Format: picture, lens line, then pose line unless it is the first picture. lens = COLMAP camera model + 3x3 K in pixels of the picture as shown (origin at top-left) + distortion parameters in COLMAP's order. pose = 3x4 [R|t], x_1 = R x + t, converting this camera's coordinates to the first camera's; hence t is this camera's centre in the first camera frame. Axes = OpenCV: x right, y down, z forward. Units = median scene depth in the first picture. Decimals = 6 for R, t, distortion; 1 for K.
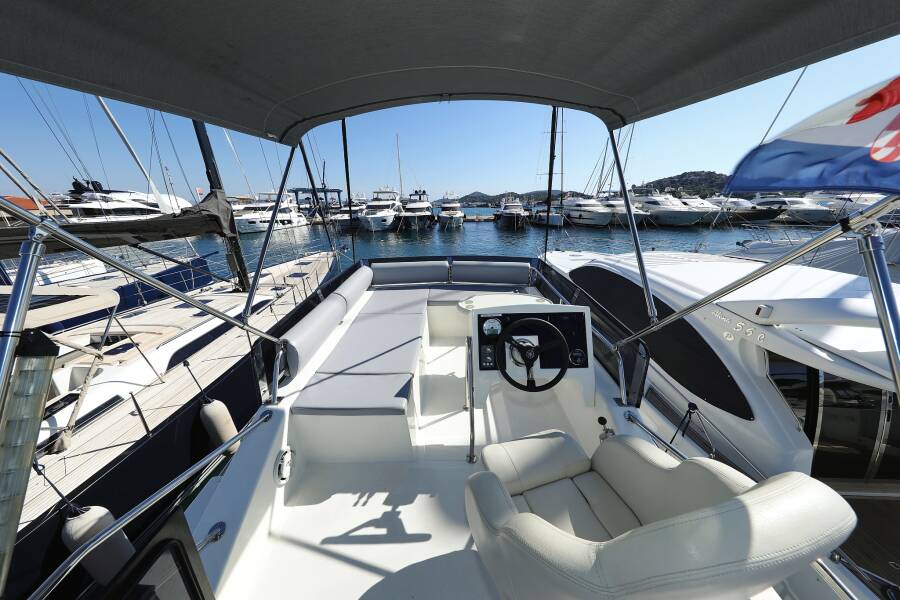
lens RADIAL K [[291.5, 0, 453.7], [0, 291.5, 302.7], [0, 0, 1]] dist [-0.002525, -0.000141]
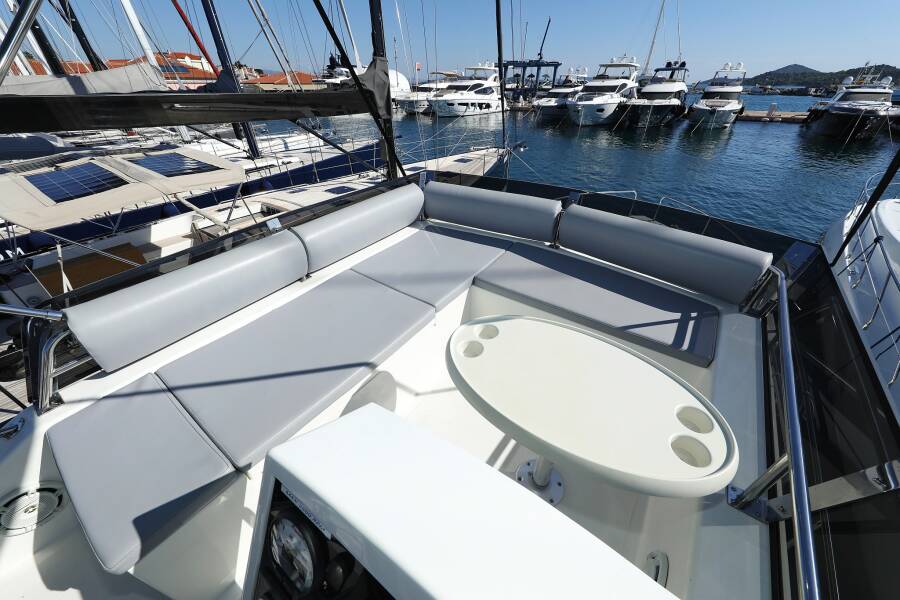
lens RADIAL K [[327.7, 0, 446.1], [0, 327.7, 304.6], [0, 0, 1]] dist [-0.000654, -0.000059]
pose [[0.801868, 0.345463, -0.487507, 0.015631], [-0.206715, 0.925923, 0.316126, -0.012169], [0.560604, -0.152716, 0.813880, 0.044106]]
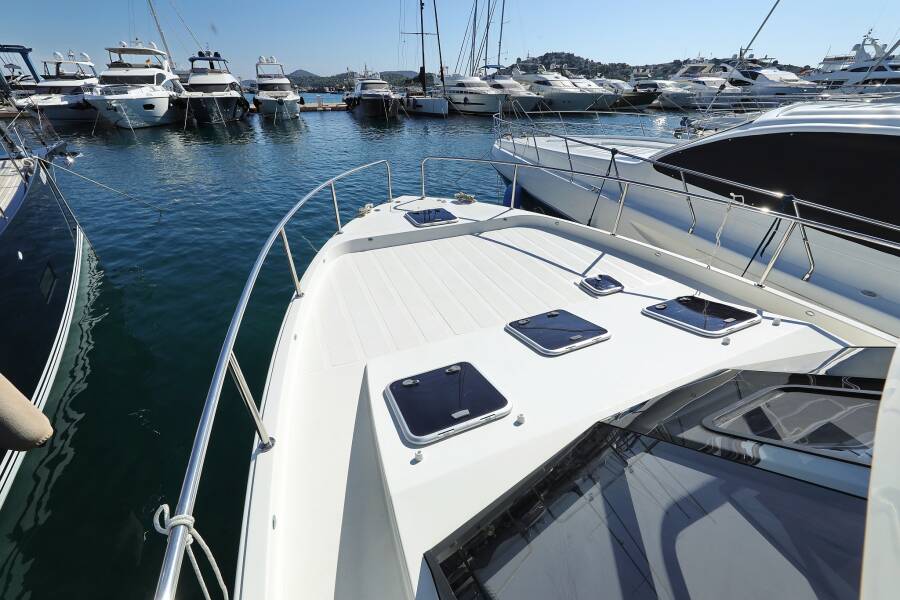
lens RADIAL K [[353.2, 0, 447.5], [0, 353.2, 302.4], [0, 0, 1]] dist [0.001916, -0.002034]
pose [[0.912629, -0.201510, 0.355671, -0.035040], [0.124387, 0.965693, 0.227957, -0.009838], [-0.389405, -0.163799, 0.906385, 0.114630]]
